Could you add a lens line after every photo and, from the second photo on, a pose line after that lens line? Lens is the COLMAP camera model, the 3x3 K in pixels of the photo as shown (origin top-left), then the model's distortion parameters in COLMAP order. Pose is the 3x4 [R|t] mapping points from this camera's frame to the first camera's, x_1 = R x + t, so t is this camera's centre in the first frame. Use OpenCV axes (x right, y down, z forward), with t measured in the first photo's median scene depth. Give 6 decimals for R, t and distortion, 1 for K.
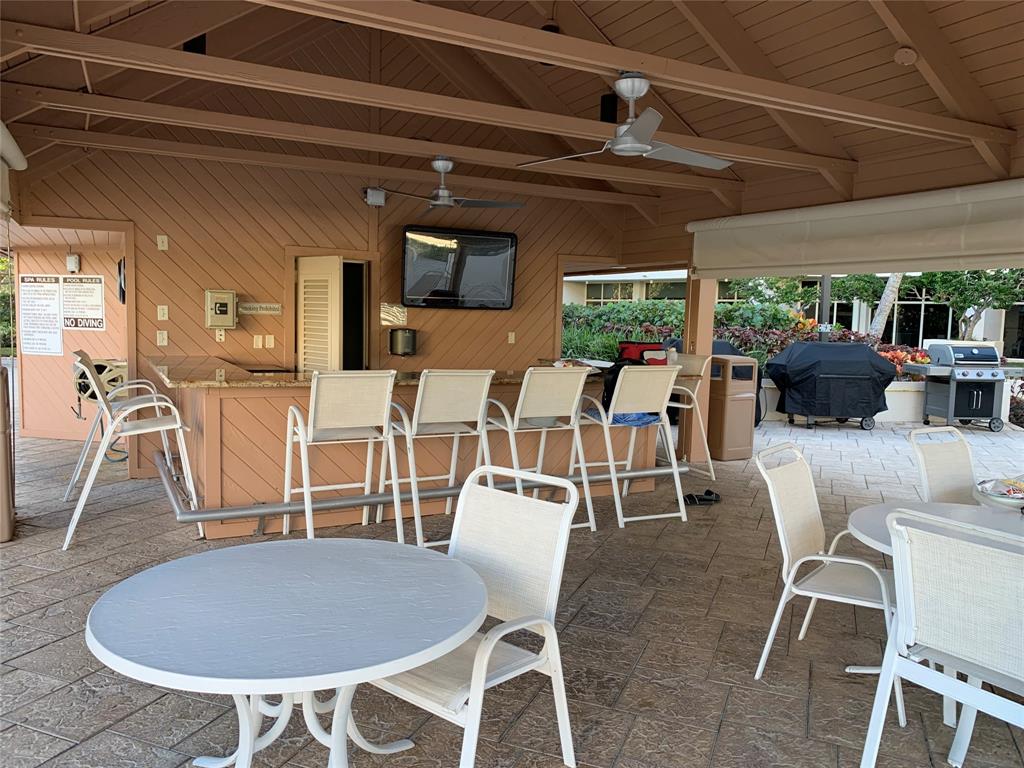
lens RADIAL K [[769.6, 0, 512.0], [0, 769.6, 384.0], [0, 0, 1]] dist [0.006604, -0.001998]
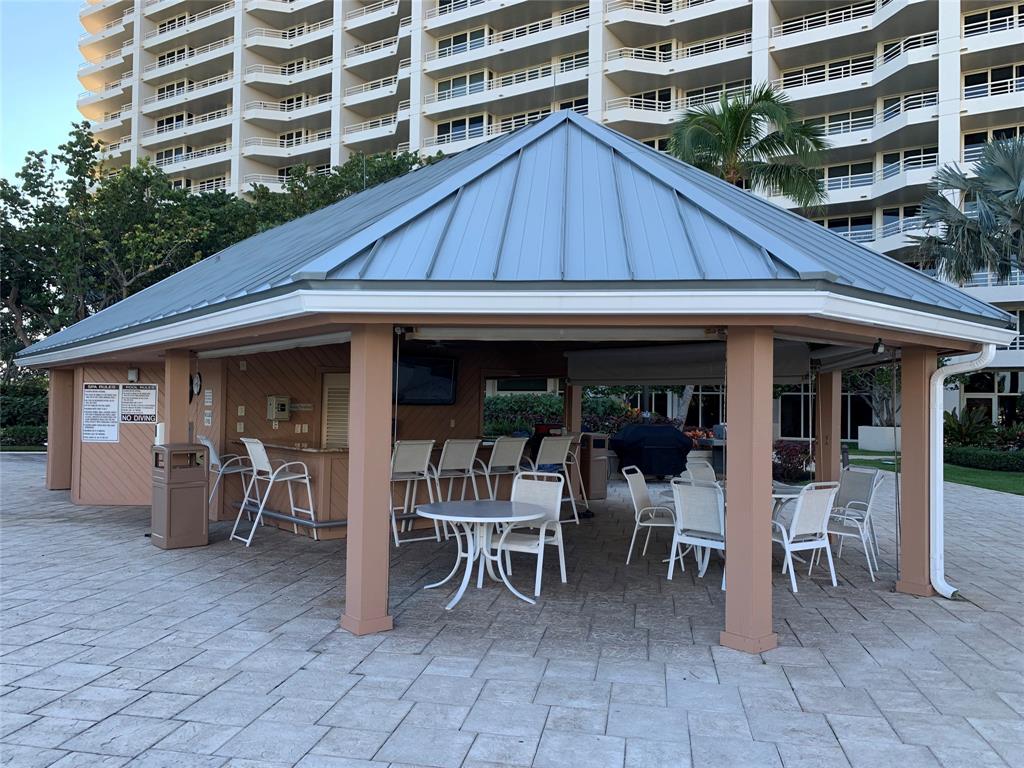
lens RADIAL K [[769.6, 0, 512.0], [0, 769.6, 384.0], [0, 0, 1]] dist [0.006604, -0.001998]
pose [[0.977331, -0.003937, 0.211680, -0.212671], [0.028312, 0.993277, -0.112243, 0.036167], [-0.209815, 0.115692, 0.970872, -0.519539]]
